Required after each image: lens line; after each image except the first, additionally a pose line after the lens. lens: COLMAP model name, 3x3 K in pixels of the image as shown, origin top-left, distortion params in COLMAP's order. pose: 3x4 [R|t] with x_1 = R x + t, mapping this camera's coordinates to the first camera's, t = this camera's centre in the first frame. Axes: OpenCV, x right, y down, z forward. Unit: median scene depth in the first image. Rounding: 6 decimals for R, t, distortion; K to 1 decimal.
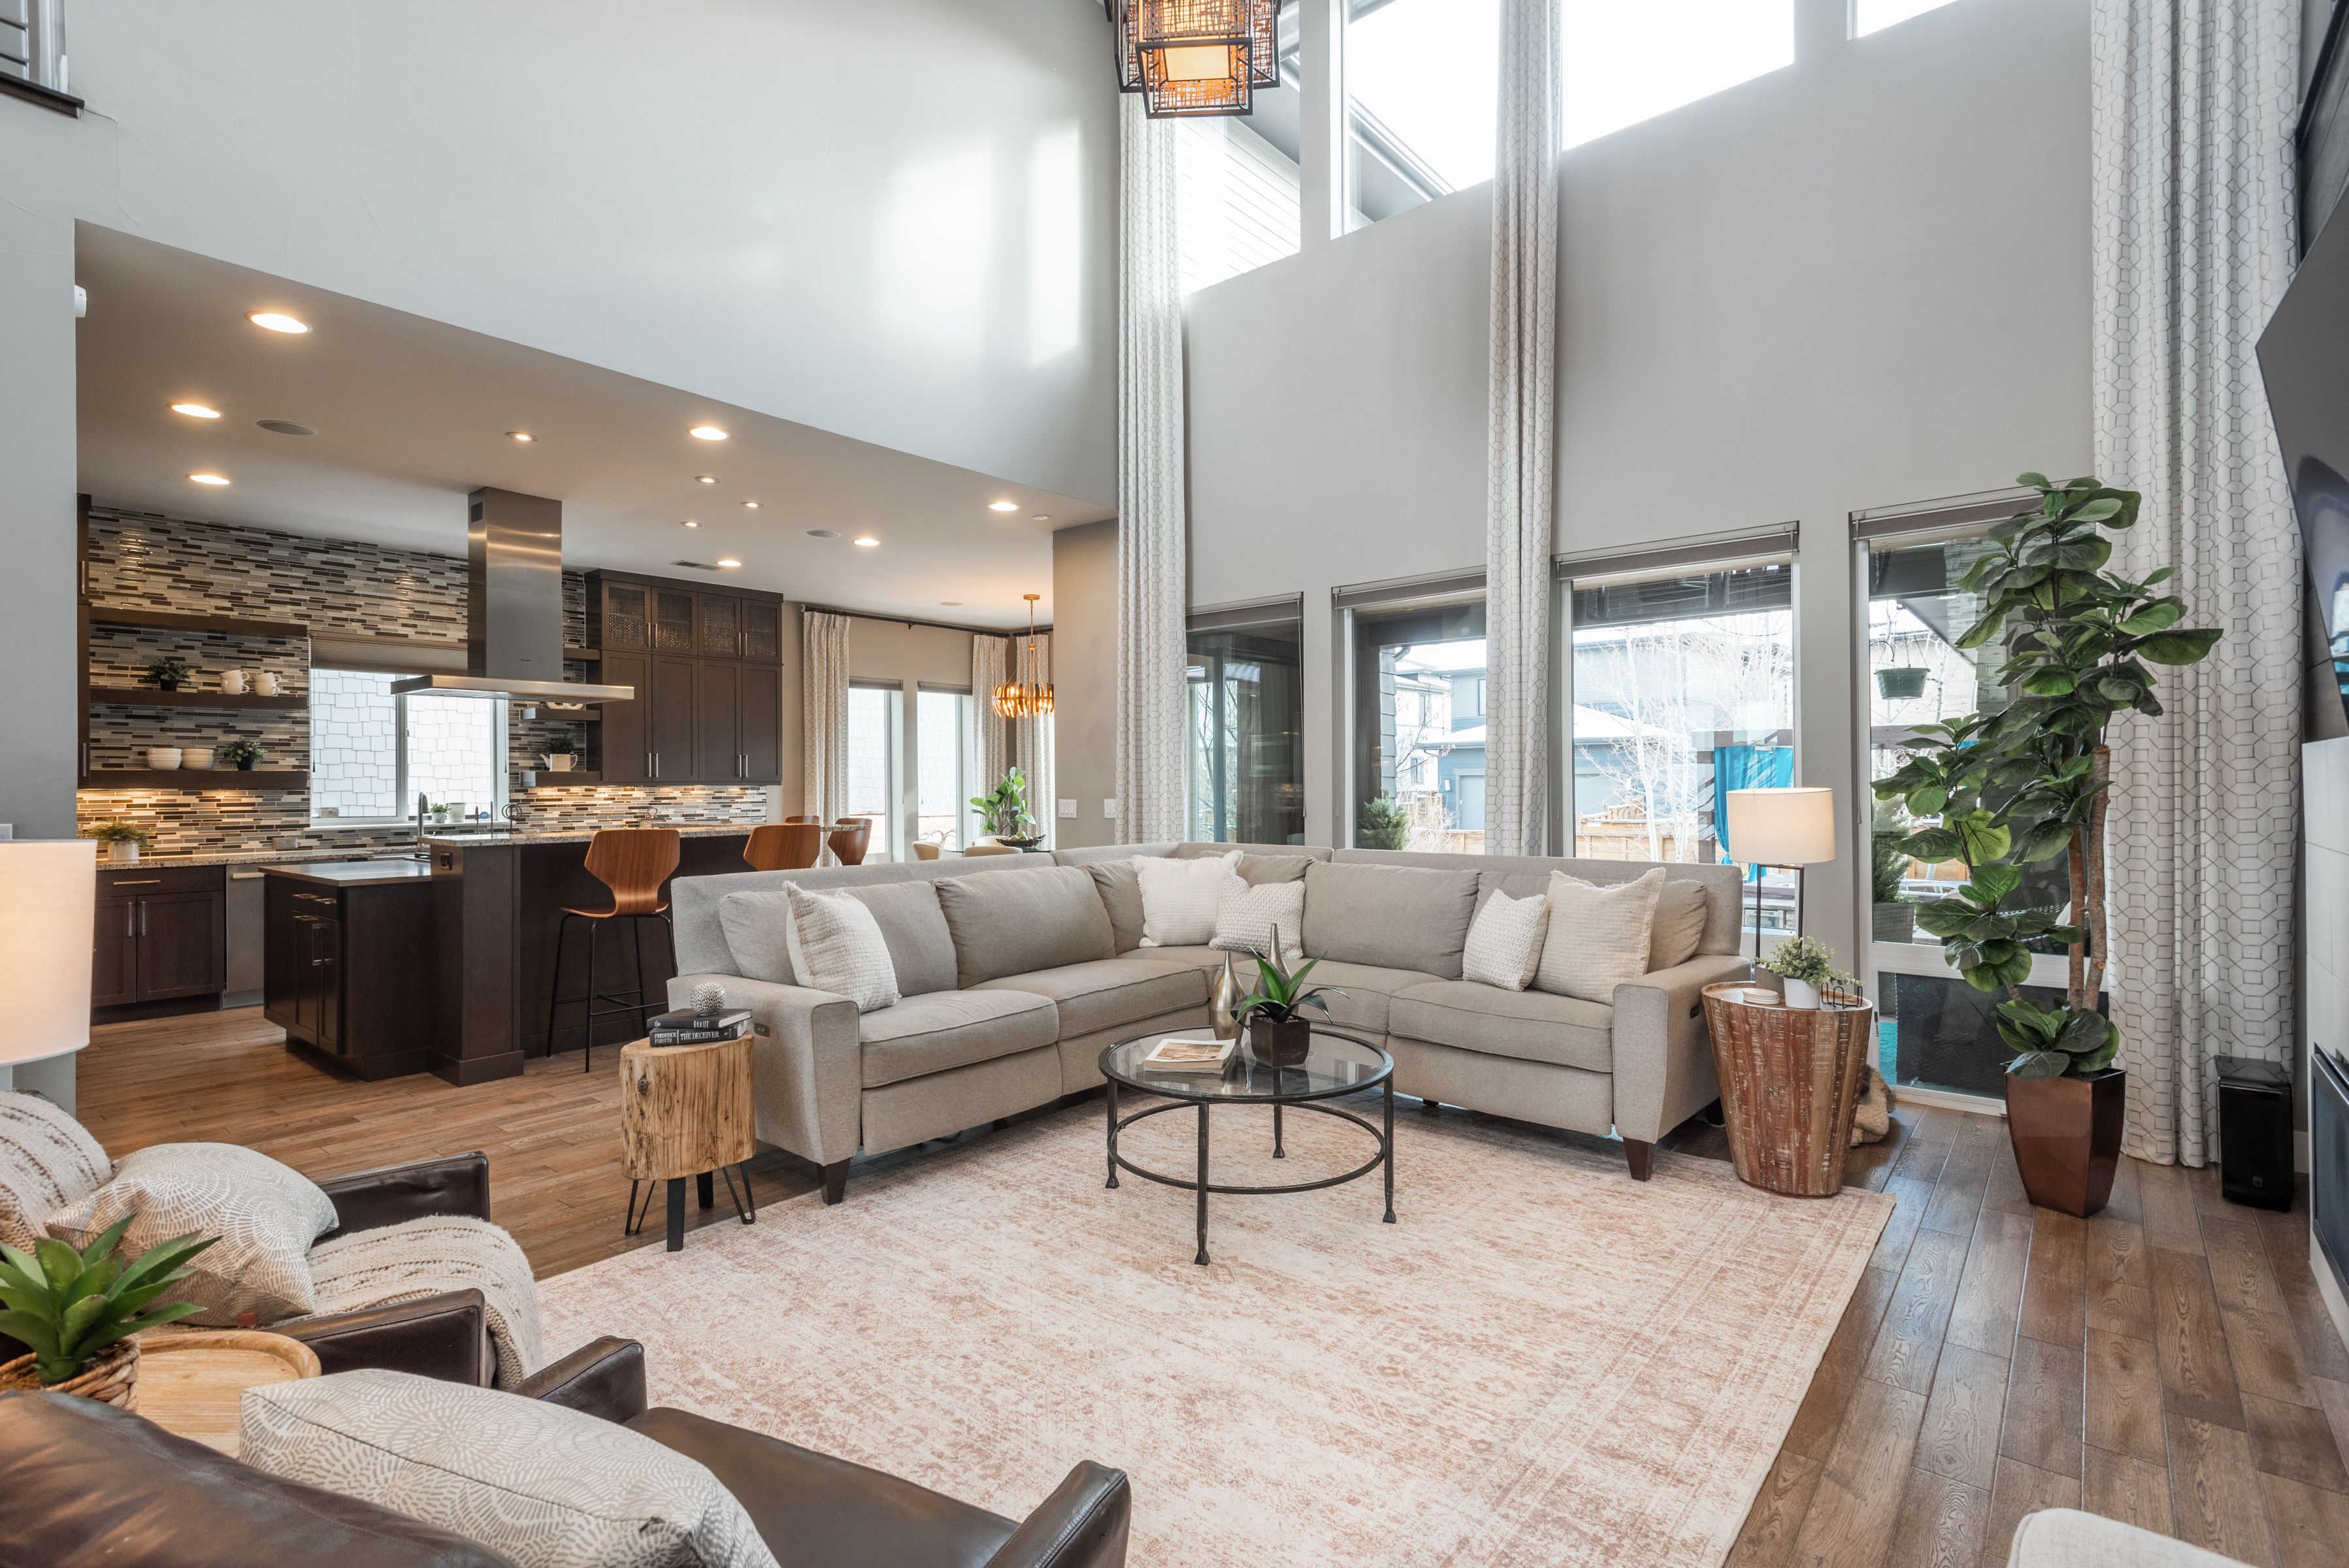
lens RADIAL K [[1098.7, 0, 1183.8], [0, 1098.7, 780.3], [0, 0, 1]] dist [0.018424, -0.003478]
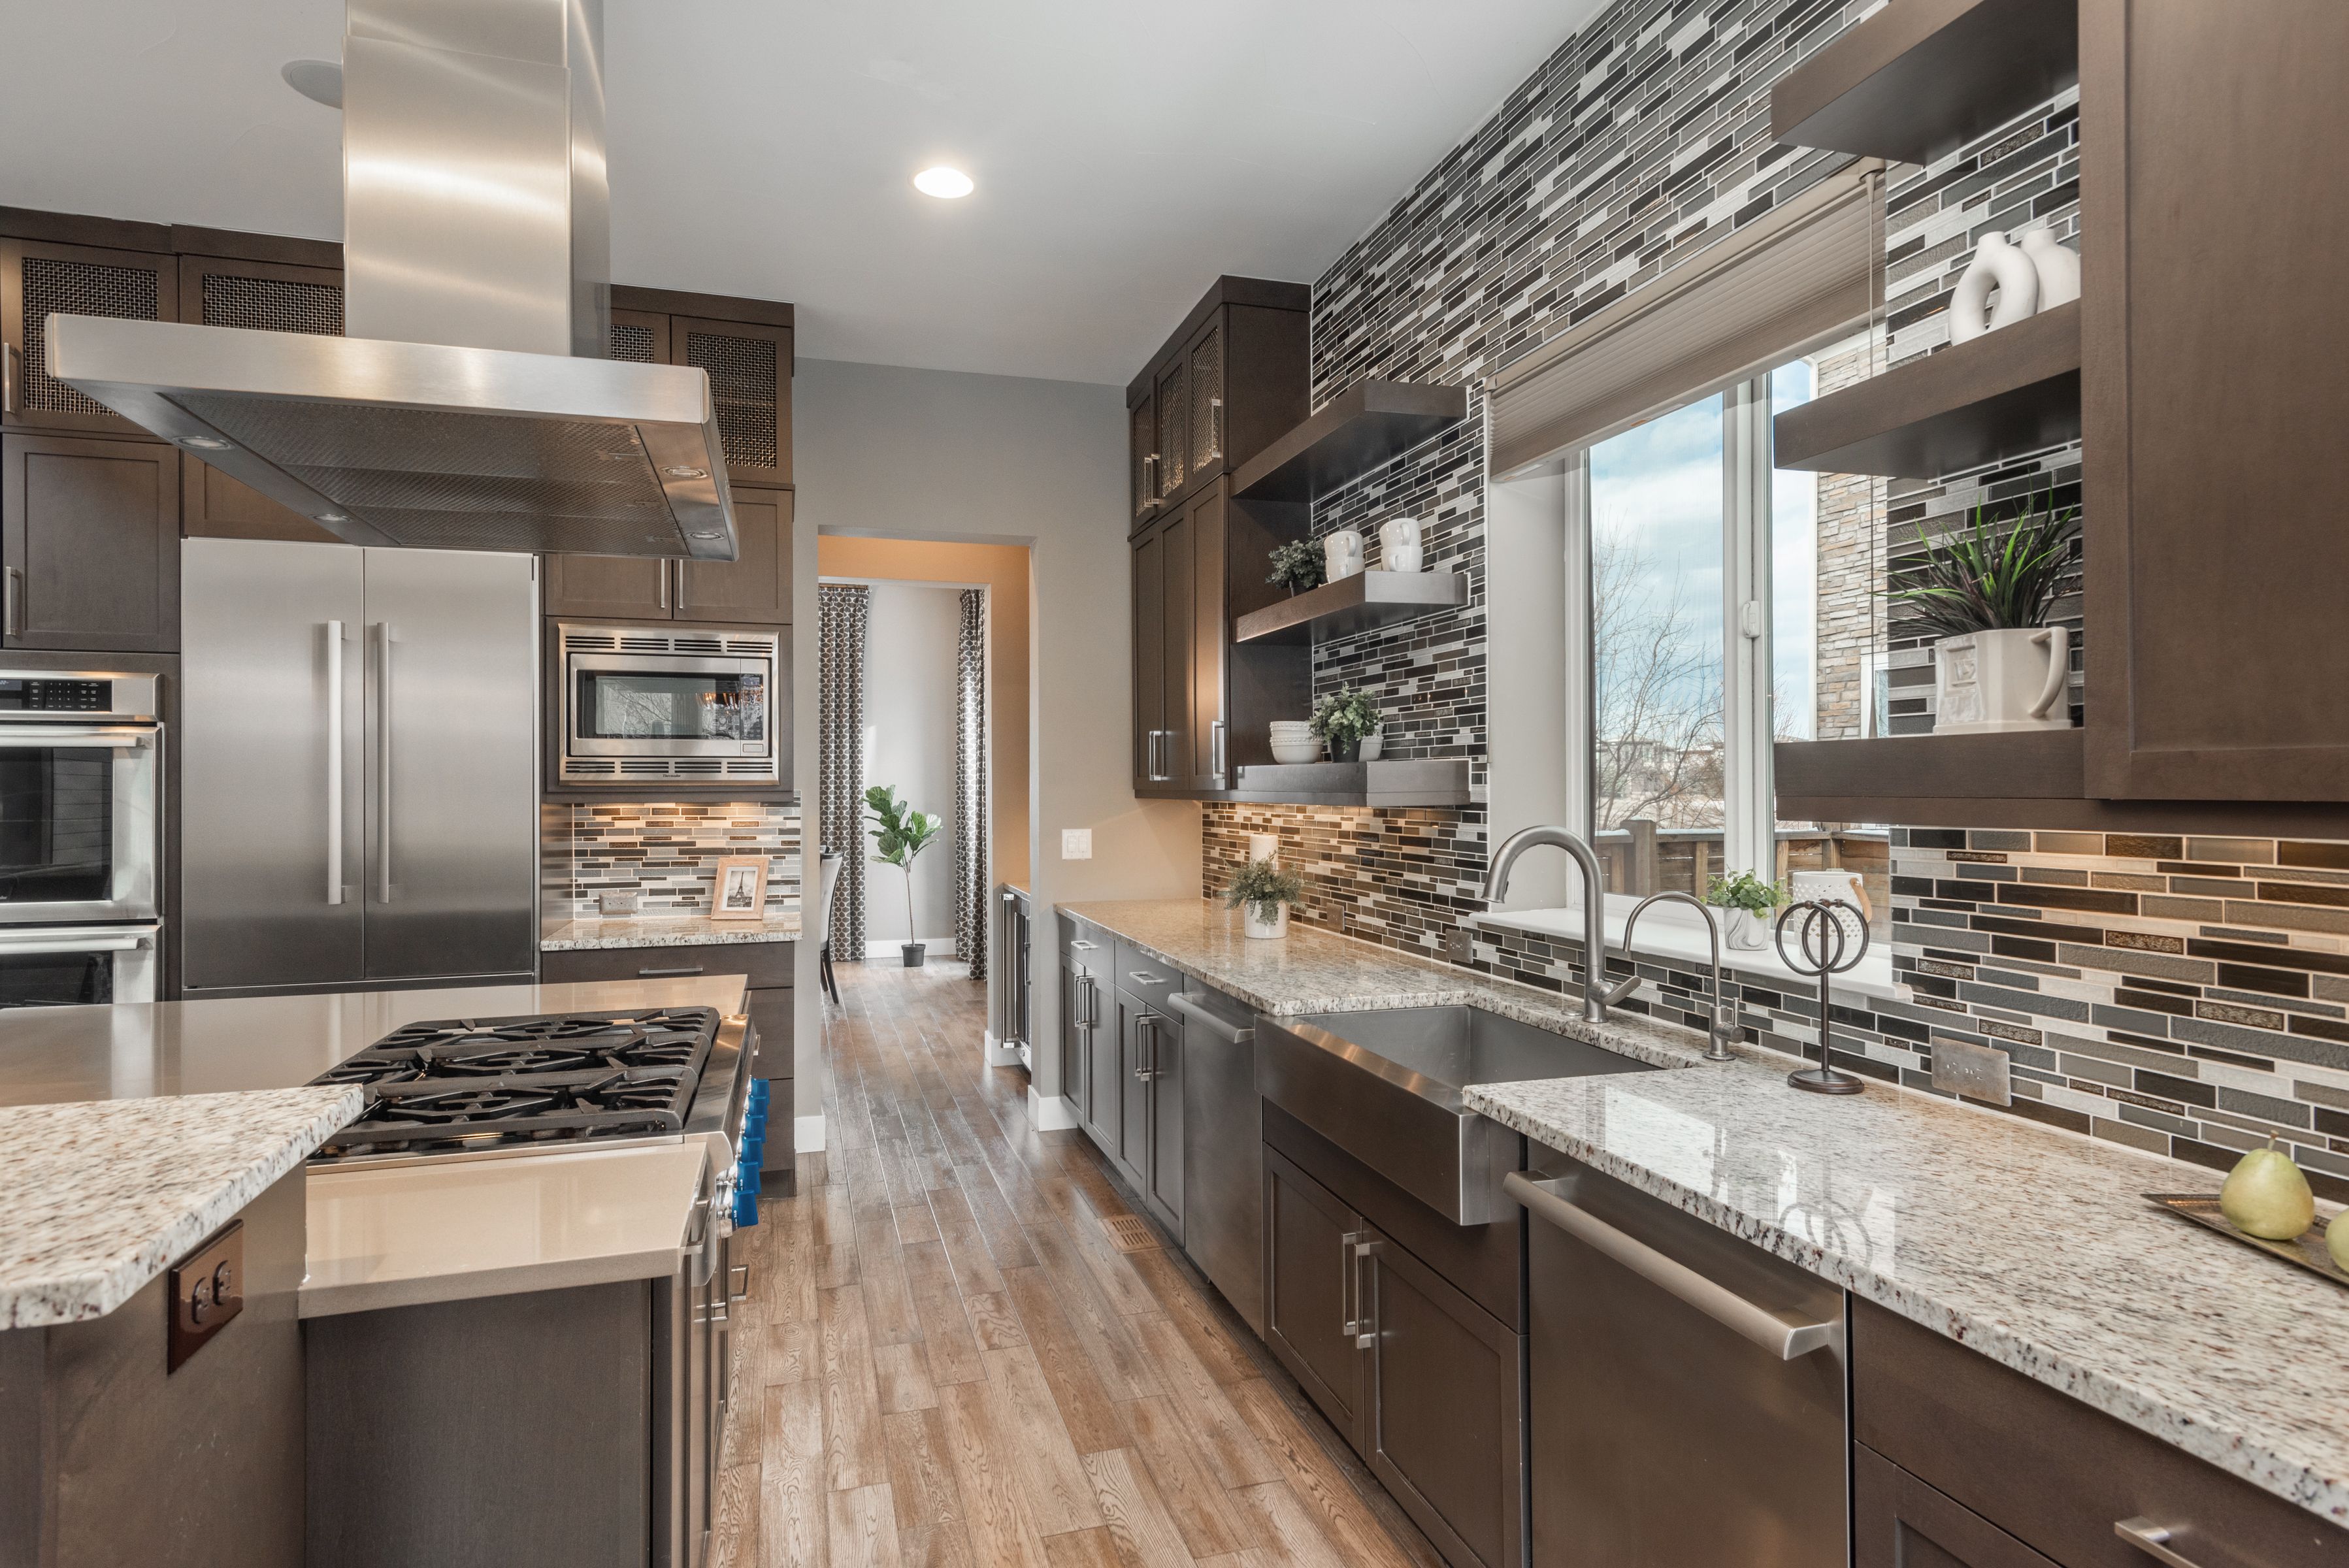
lens RADIAL K [[1248.2, 0, 1171.1], [0, 1248.2, 777.9], [0, 0, 1]] dist [0.007318, 0.000708]
pose [[-0.558687, 0.005936, -0.829357, -0.378377], [0.012452, 0.999922, -0.001231, -0.003137], [0.829285, -0.011015, -0.558717, 1.131139]]
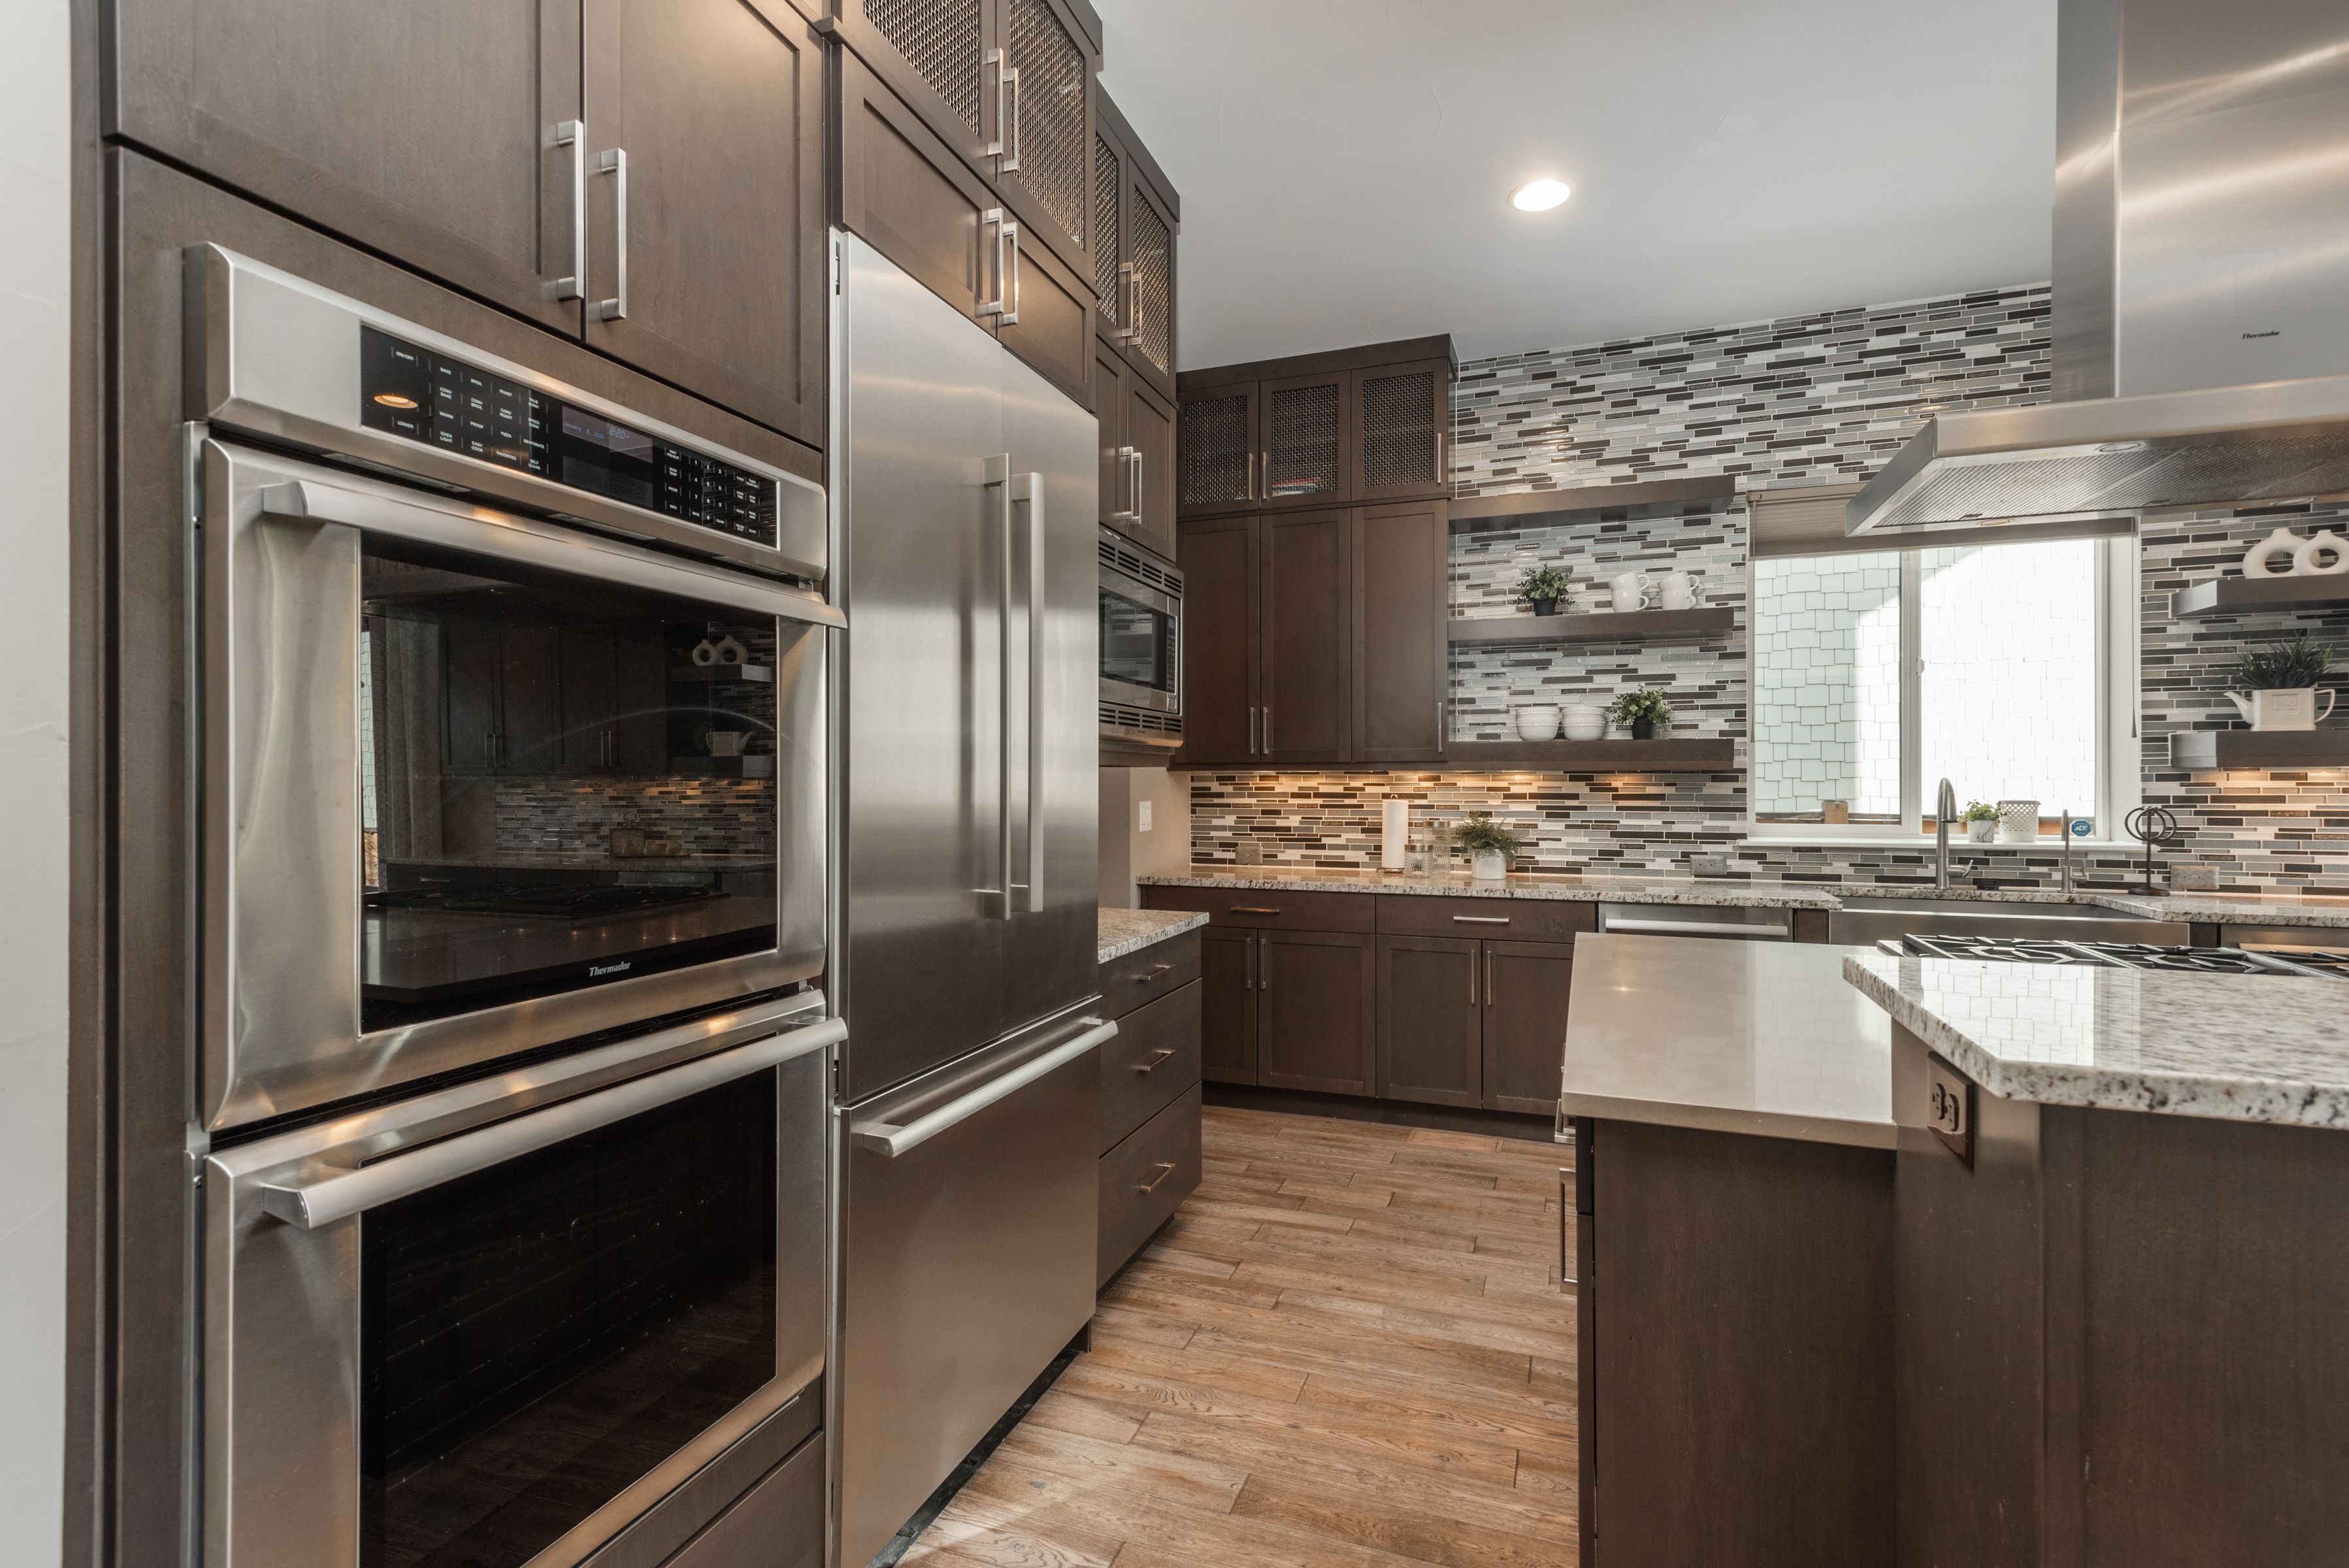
lens RADIAL K [[1098.7, 0, 1178.5], [0, 1098.7, 780.4], [0, 0, 1]] dist [0.018424, -0.003478]
pose [[0.316500, 0.006710, -0.948569, -0.338700], [0.002710, 0.999965, 0.007978, 0.006717], [0.948589, -0.005096, 0.316470, 0.537902]]
